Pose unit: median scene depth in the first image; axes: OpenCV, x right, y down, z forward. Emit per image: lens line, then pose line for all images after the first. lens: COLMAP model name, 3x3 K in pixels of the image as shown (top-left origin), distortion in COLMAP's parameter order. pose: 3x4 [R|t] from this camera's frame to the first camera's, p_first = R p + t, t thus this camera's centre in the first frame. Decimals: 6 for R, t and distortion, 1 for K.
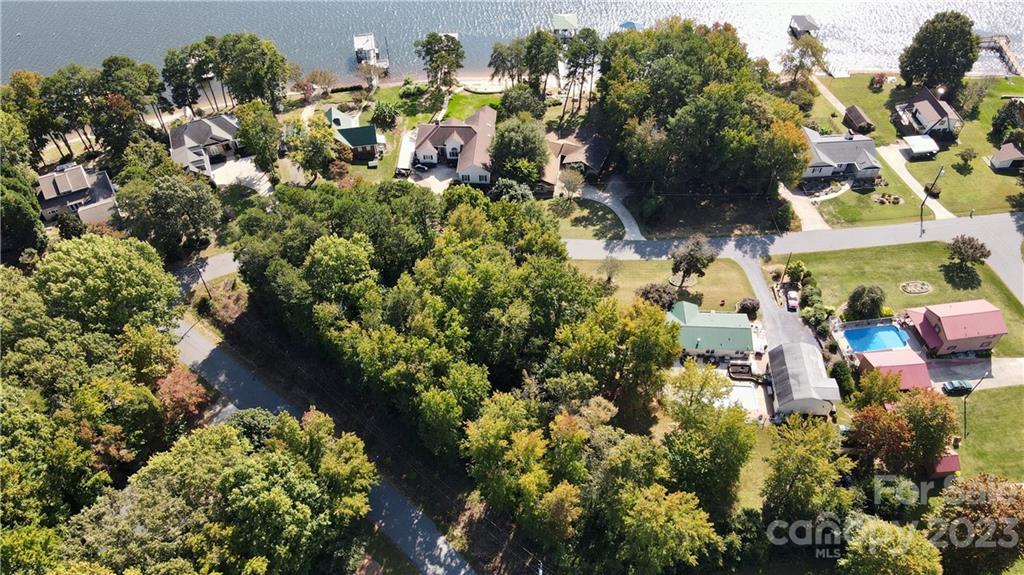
lens RADIAL K [[760.3, 0, 511.5], [0, 760.3, 286.7], [0, 0, 1]] dist [0.013350, 0.001070]
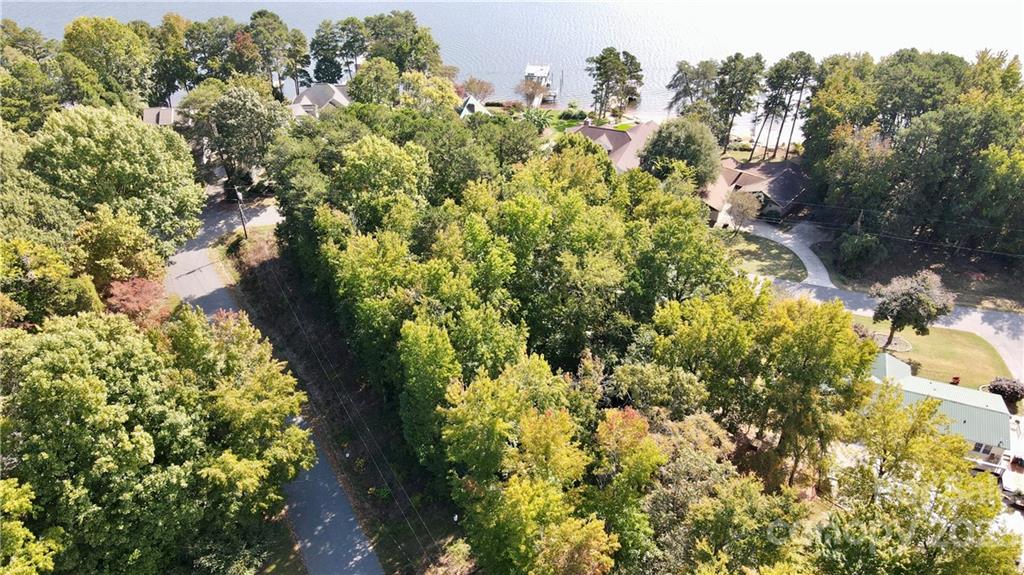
lens RADIAL K [[760.3, 0, 511.7], [0, 760.3, 288.9], [0, 0, 1]] dist [0.013350, 0.001070]
pose [[0.948151, 0.194391, -0.251439, 0.073383], [-0.245292, 0.950645, -0.190017, 0.140431], [0.202092, 0.241840, 0.949037, 0.299090]]
